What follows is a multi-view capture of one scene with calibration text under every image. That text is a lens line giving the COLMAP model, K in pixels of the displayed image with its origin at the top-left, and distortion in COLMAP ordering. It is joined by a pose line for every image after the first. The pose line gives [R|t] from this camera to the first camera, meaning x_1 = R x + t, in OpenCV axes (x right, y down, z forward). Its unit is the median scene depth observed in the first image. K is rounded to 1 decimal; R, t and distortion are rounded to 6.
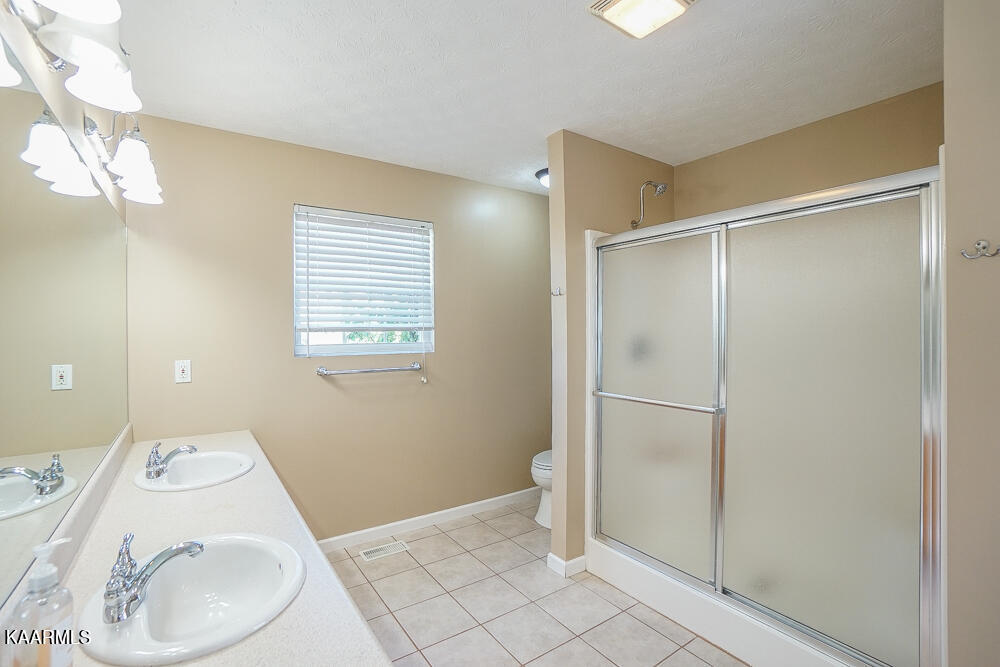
lens RADIAL K [[456.0, 0, 490.0], [0, 456.0, 328.8], [0, 0, 1]] dist [-0.064057, 0.023261]
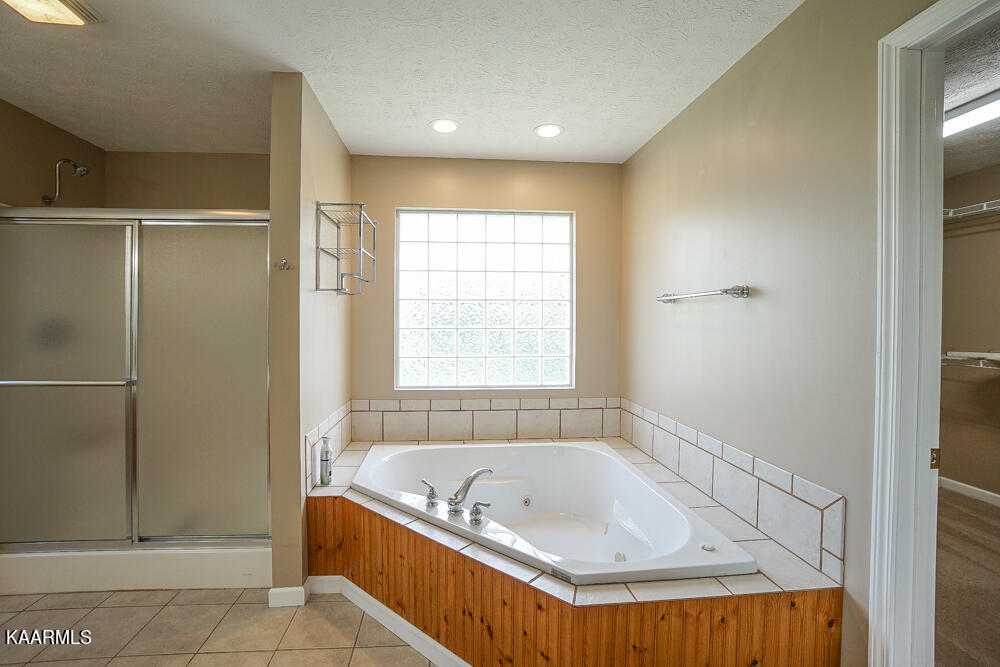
lens RADIAL K [[444.2, 0, 486.0], [0, 444.2, 325.7], [0, 0, 1]] dist [-0.061910, 0.021334]
pose [[0.491551, 0.001220, 0.870848, 0.002258], [-0.006211, 0.999978, 0.002105, 0.021130], [-0.870827, -0.006444, 0.491548, -0.233365]]
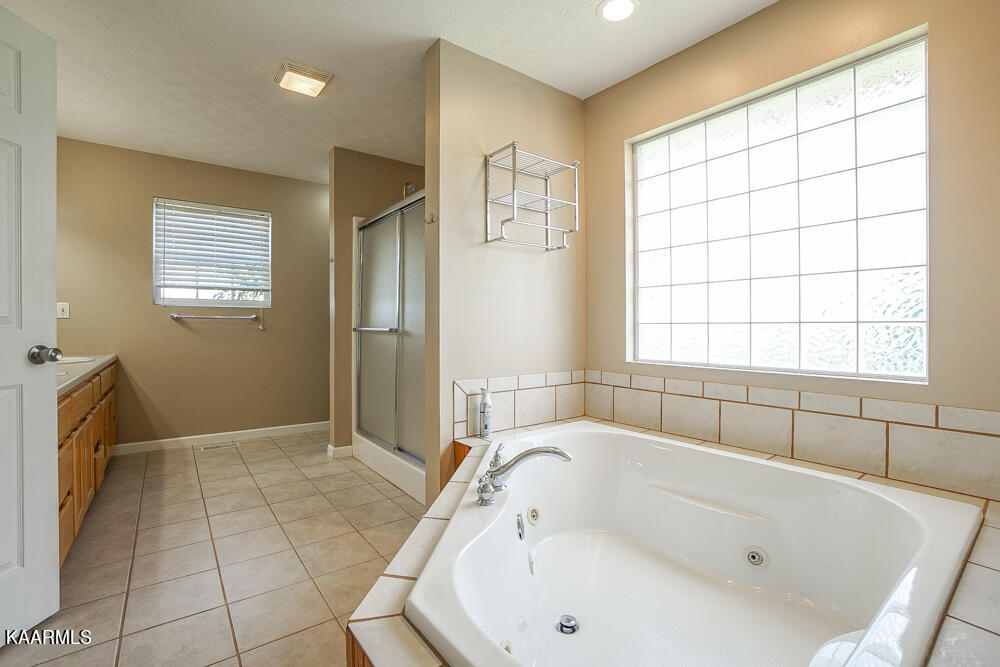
lens RADIAL K [[444.2, 0, 486.0], [0, 444.2, 325.7], [0, 0, 1]] dist [-0.061910, 0.021334]
pose [[0.999181, 0.007877, 0.039682, 0.558738], [-0.007890, 0.999969, 0.000192, 0.119265], [-0.039679, -0.000505, 0.999212, -0.393659]]
